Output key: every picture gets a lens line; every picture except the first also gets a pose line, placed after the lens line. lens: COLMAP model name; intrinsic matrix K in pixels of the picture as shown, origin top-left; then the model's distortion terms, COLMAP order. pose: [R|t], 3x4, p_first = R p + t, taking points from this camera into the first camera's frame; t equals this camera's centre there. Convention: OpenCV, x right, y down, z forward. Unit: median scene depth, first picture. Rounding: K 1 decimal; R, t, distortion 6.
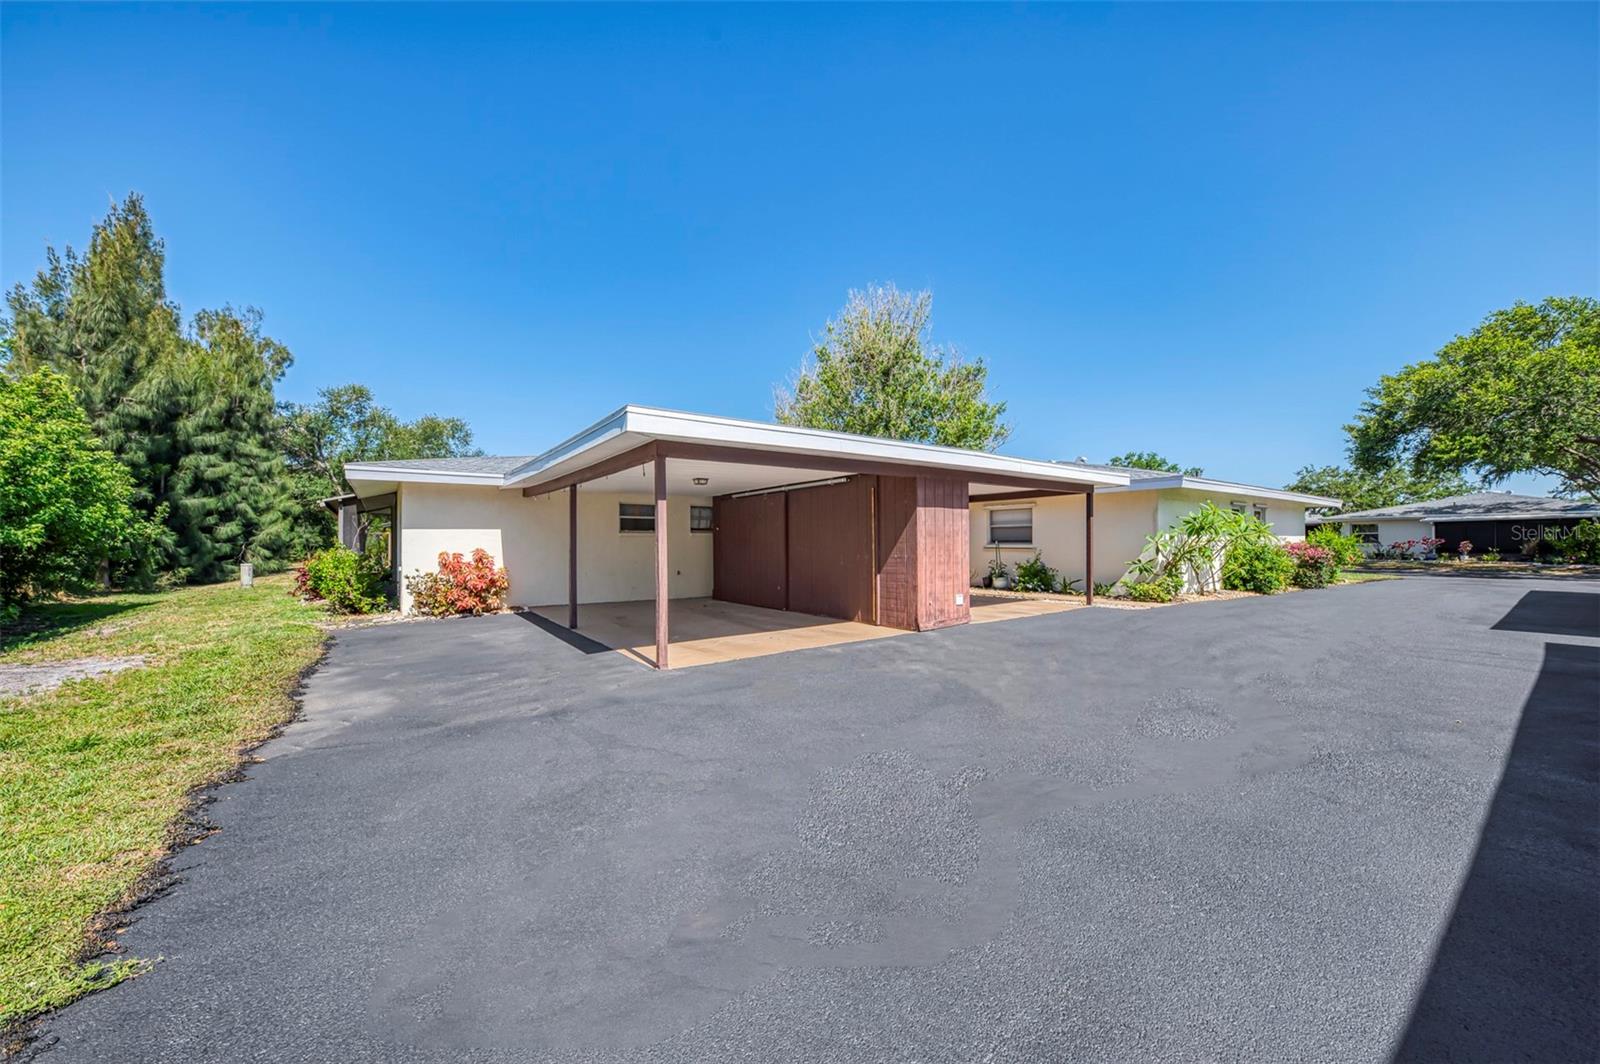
lens RADIAL K [[564.9, 0, 793.8], [0, 564.9, 548.4], [0, 0, 1]] dist [0.001038, -0.005547]
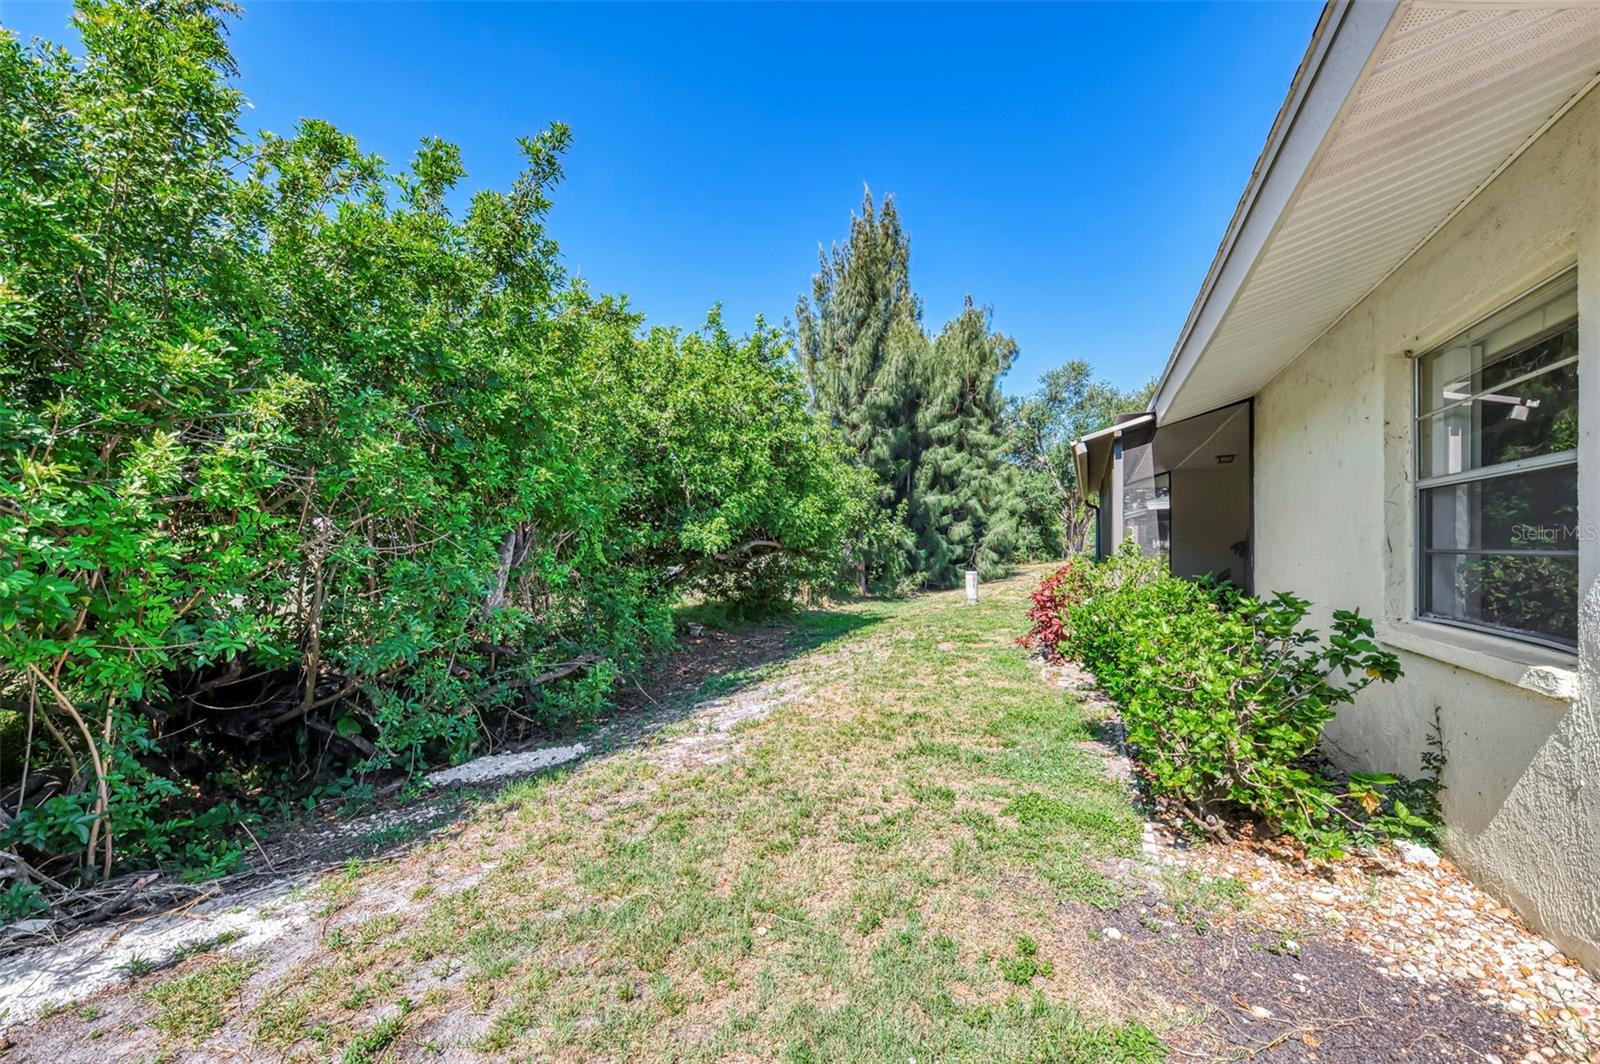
lens RADIAL K [[624.7, 0, 806.4], [0, 624.7, 559.7], [0, 0, 1]] dist [-0.000845, -0.000057]
pose [[0.499967, 0.010538, -0.865981, -0.353134], [0.003375, 0.999895, 0.014116, -0.001397], [0.866038, -0.009980, 0.499879, 0.382298]]
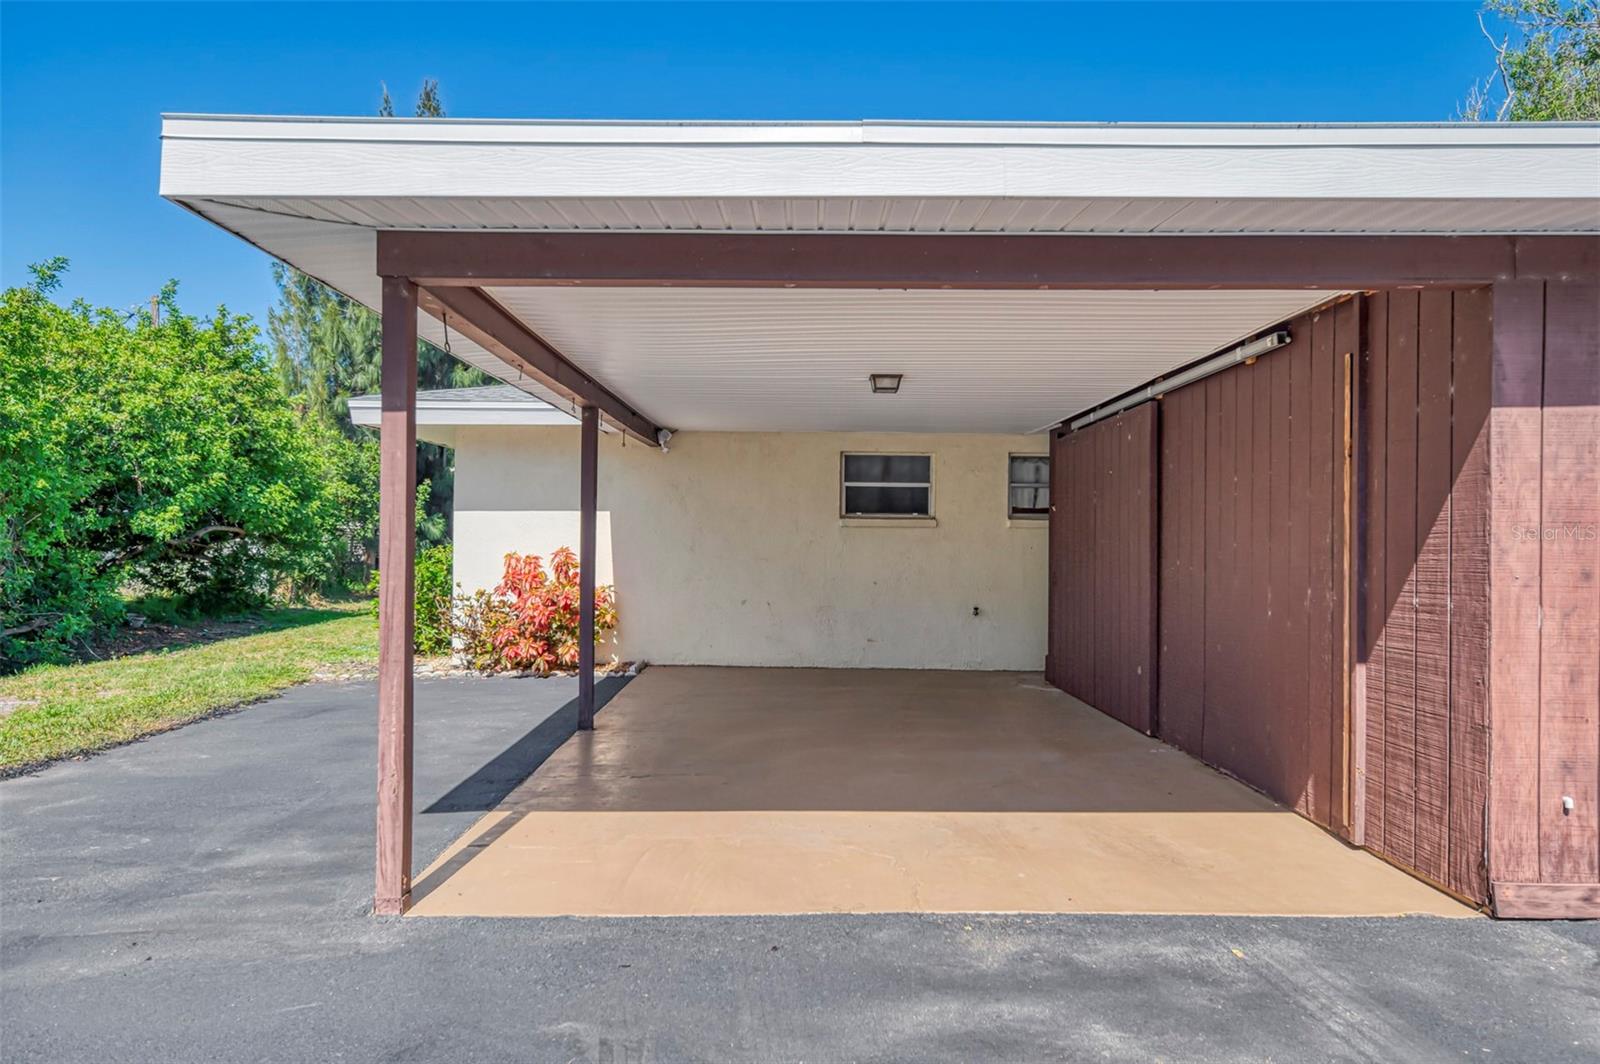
lens RADIAL K [[1021.2, 0, 808.1], [0, 1021.2, 544.9], [0, 0, 1]] dist [0.010314, 0.003852]
pose [[0.814494, 0.014171, -0.580000, 0.095418], [-0.018272, 0.999832, -0.001232, -0.002825], [0.579885, 0.011601, 0.814616, 0.188189]]
